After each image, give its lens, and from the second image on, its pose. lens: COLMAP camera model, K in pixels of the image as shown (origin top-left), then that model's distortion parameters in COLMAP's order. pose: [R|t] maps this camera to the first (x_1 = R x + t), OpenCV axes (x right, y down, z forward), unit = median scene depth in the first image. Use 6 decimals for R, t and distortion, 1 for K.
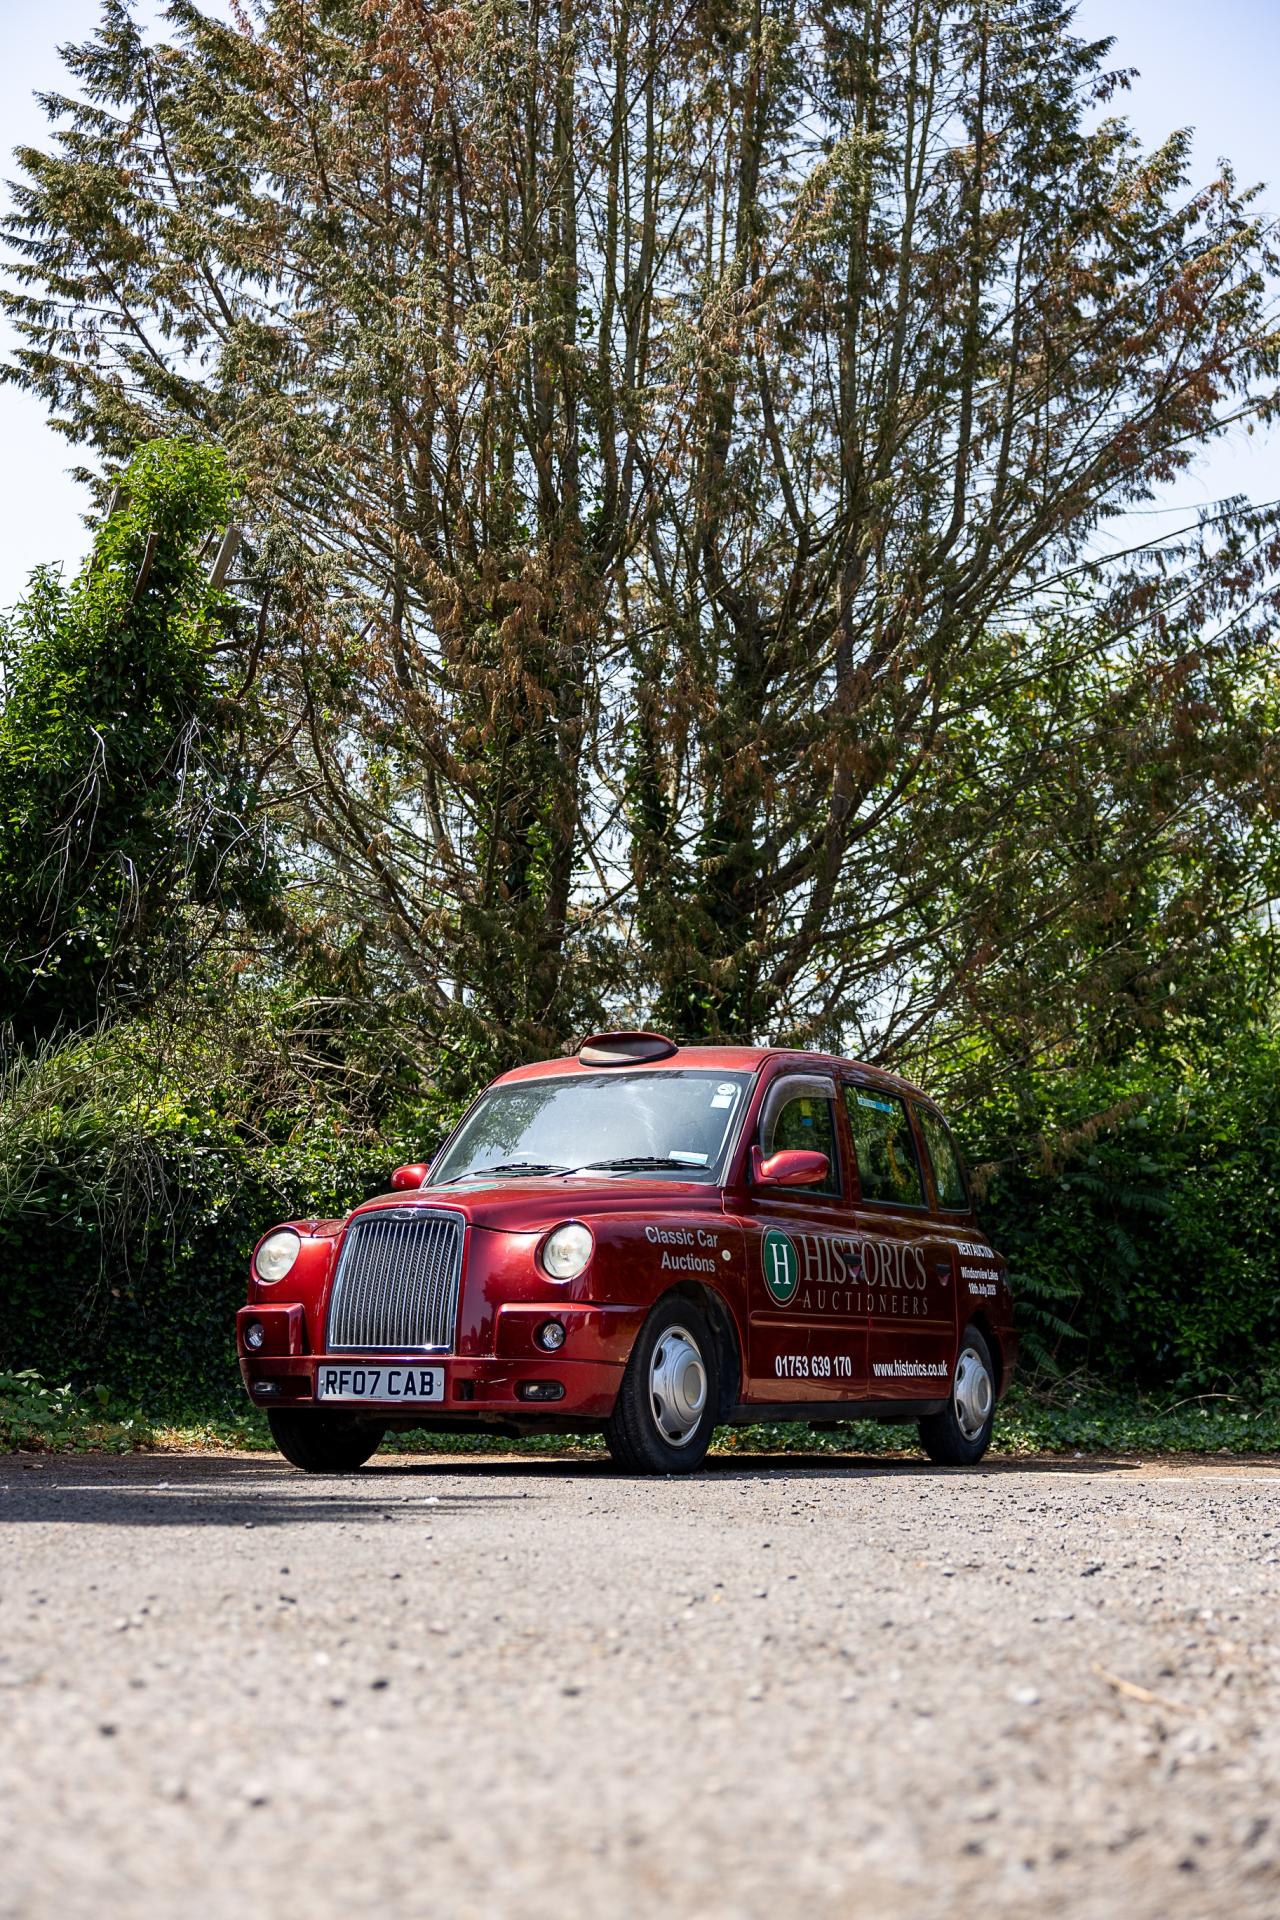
lens RADIAL K [[2332.0, 0, 623.8], [0, 2332.0, 962.9], [0, 0, 1]] dist [-0.008432, 0.000000]
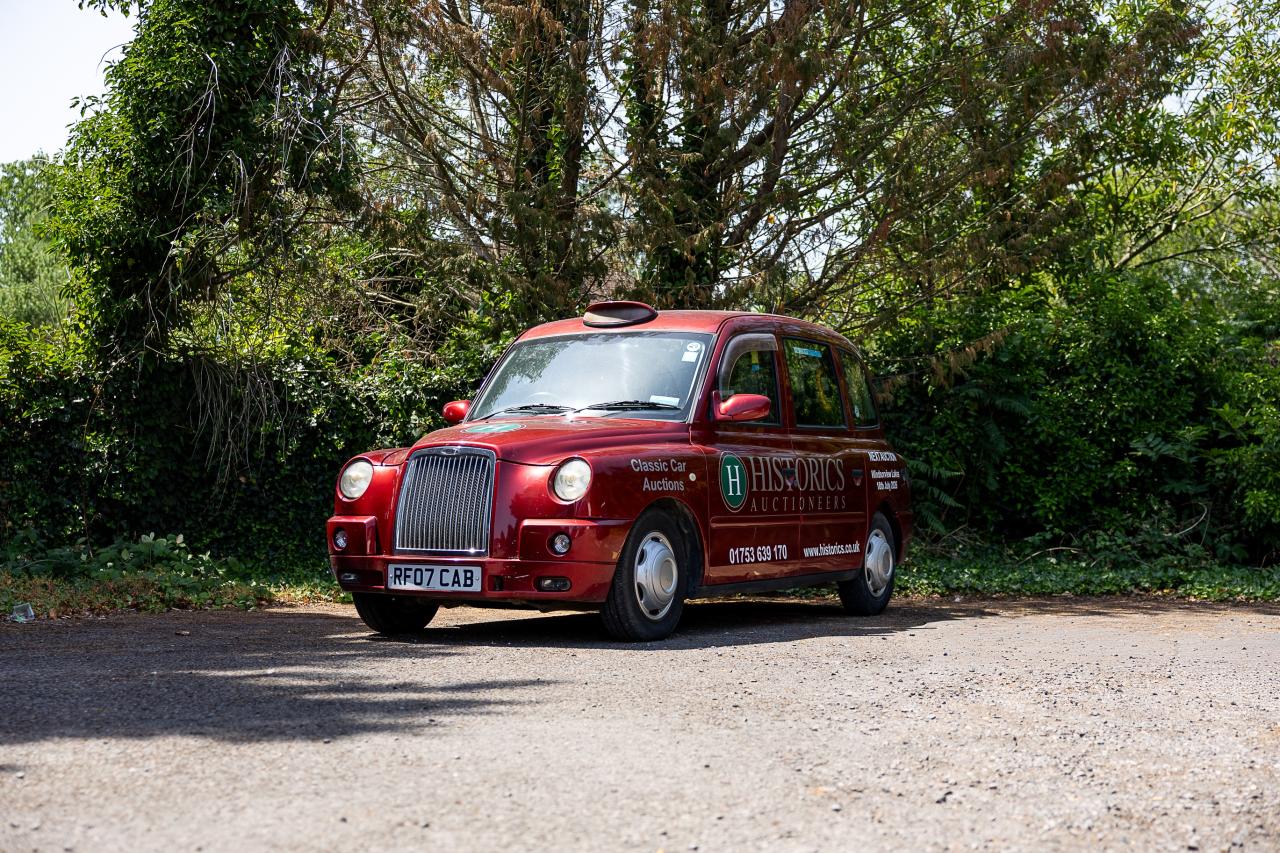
lens RADIAL K [[1752.1, 0, 626.4], [0, 1752.1, 427.3], [0, 0, 1]] dist [0.001629, 0.000000]
pose [[0.999982, -0.005444, -0.002687, 0.006571], [0.005762, 0.990493, 0.137443, -0.029946], [0.001914, -0.137456, 0.990506, 0.007825]]
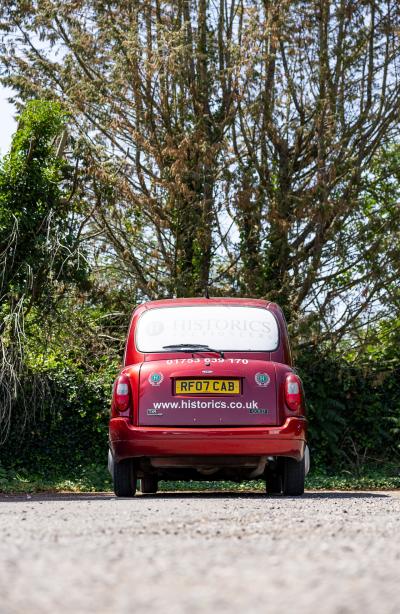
lens RADIAL K [[1074.1, 0, 196.3], [0, 1074.1, 308.8], [0, 0, 1]] dist [0.008558, 0.000000]
pose [[0.996168, -0.030898, -0.081825, 0.070645], [0.033540, 0.998953, 0.031105, -0.028648], [0.080778, -0.033730, 0.996161, -0.176348]]
